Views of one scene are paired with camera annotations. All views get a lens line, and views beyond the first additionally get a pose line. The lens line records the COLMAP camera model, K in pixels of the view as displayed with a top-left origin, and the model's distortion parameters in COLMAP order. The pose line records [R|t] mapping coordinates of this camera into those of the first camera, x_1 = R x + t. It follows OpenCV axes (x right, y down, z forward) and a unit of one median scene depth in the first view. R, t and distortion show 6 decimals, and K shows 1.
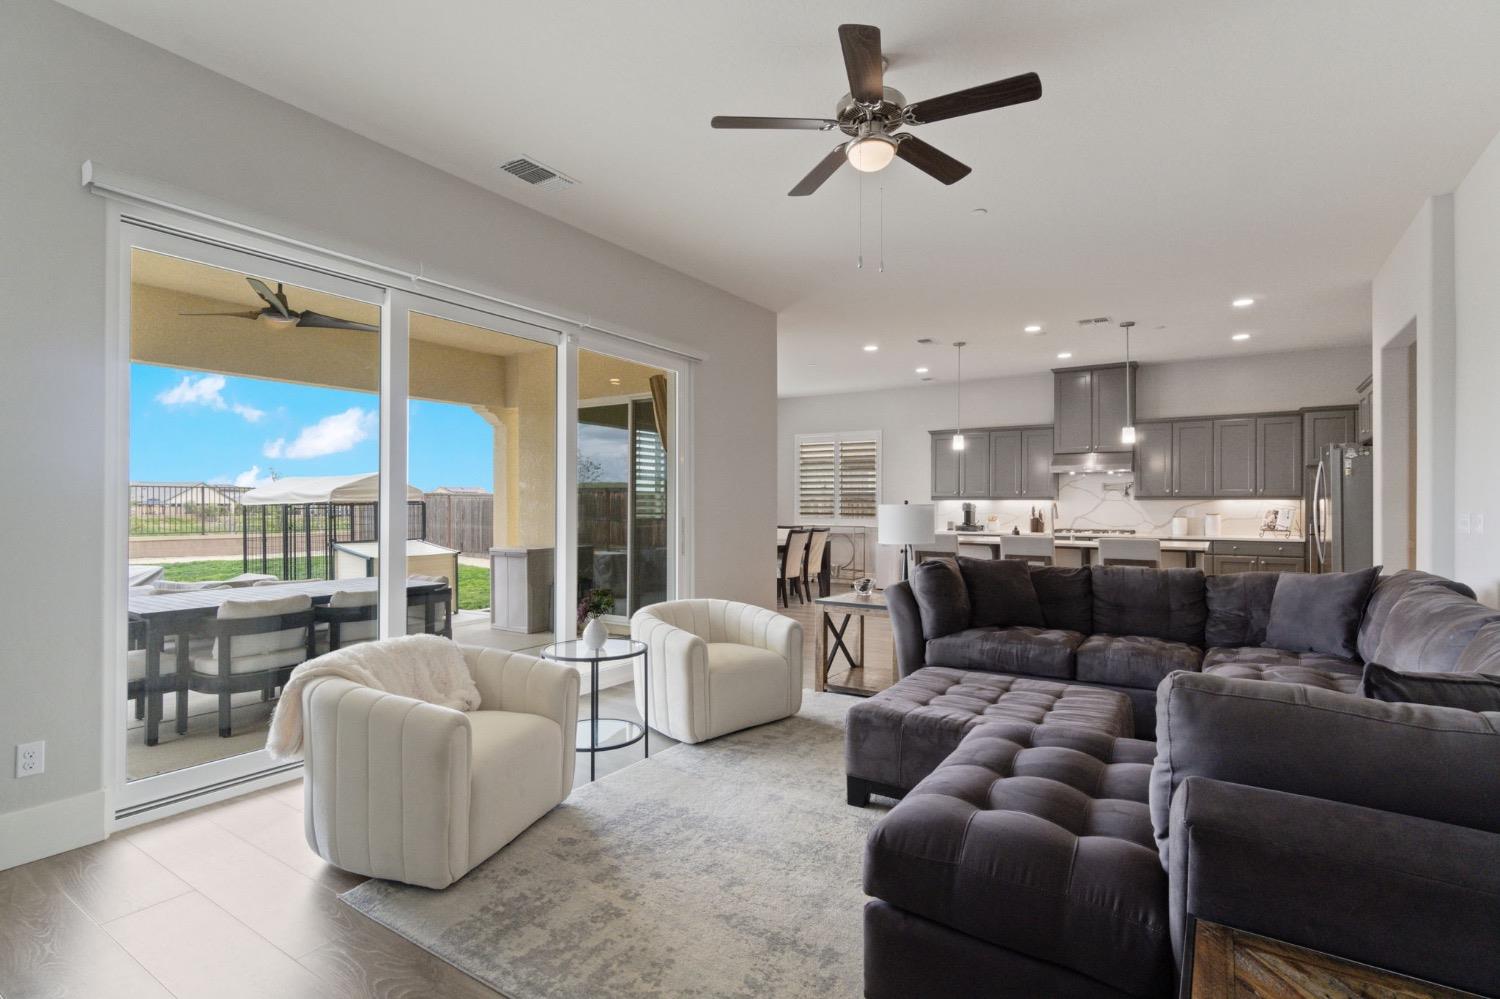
lens RADIAL K [[697.8, 0, 750.0], [0, 697.8, 499.5], [0, 0, 1]] dist [0.000507, -0.000072]
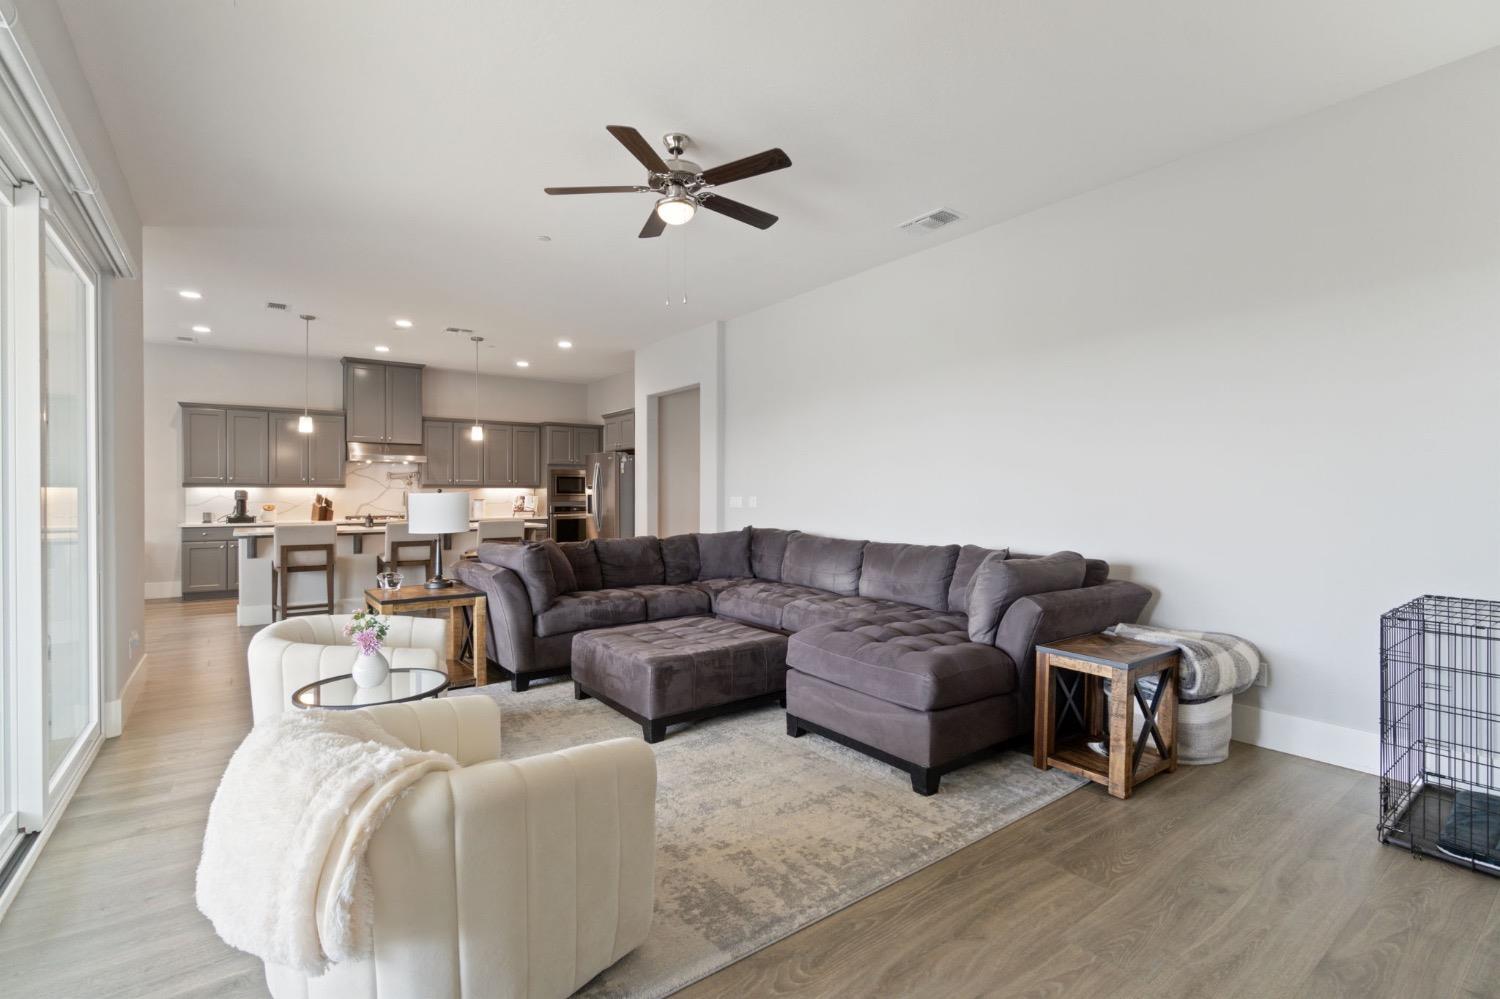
lens RADIAL K [[657.5, 0, 750.0], [0, 657.5, 499.5], [0, 0, 1]] dist [-0.040269, 0.000084]
pose [[0.371132, -0.010898, 0.928516, -0.237375], [-0.006291, 0.999879, 0.014250, 0.000941], [-0.928559, -0.011130, 0.371018, 0.124857]]
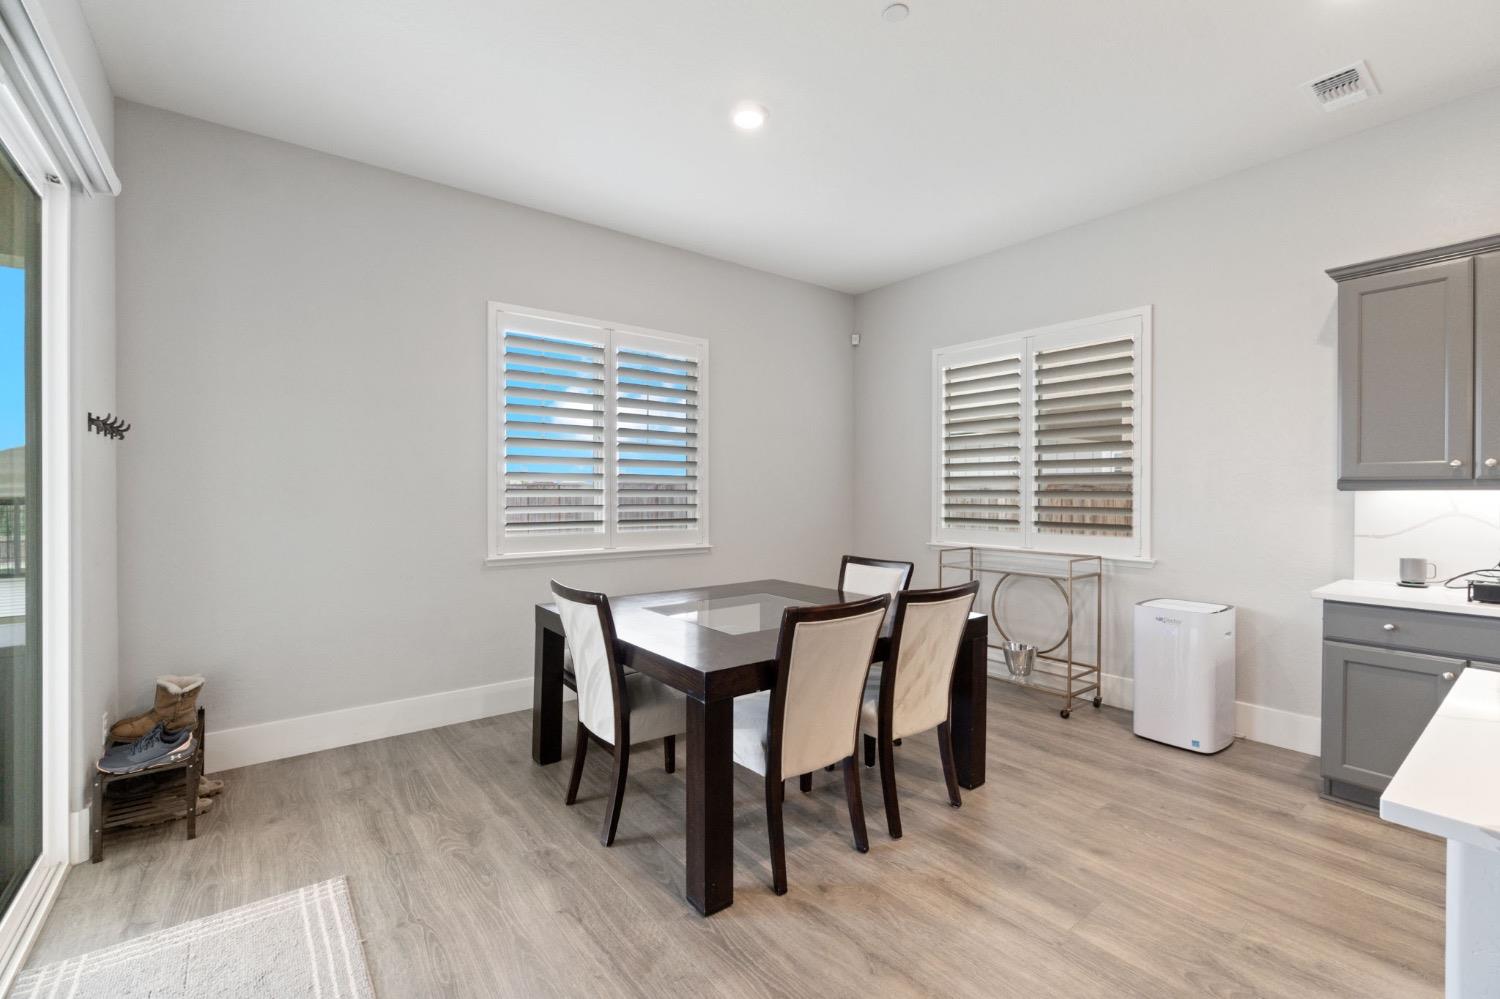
lens RADIAL K [[638.2, 0, 705.0], [0, 638.2, 498.7], [0, 0, 1]] dist [-0.001340, -0.000236]
pose [[0.931229, 0.007144, -0.364366, 0.113732], [-0.003446, 0.999936, 0.010798, 0.003135], [0.364419, -0.008799, 0.931193, 0.766667]]
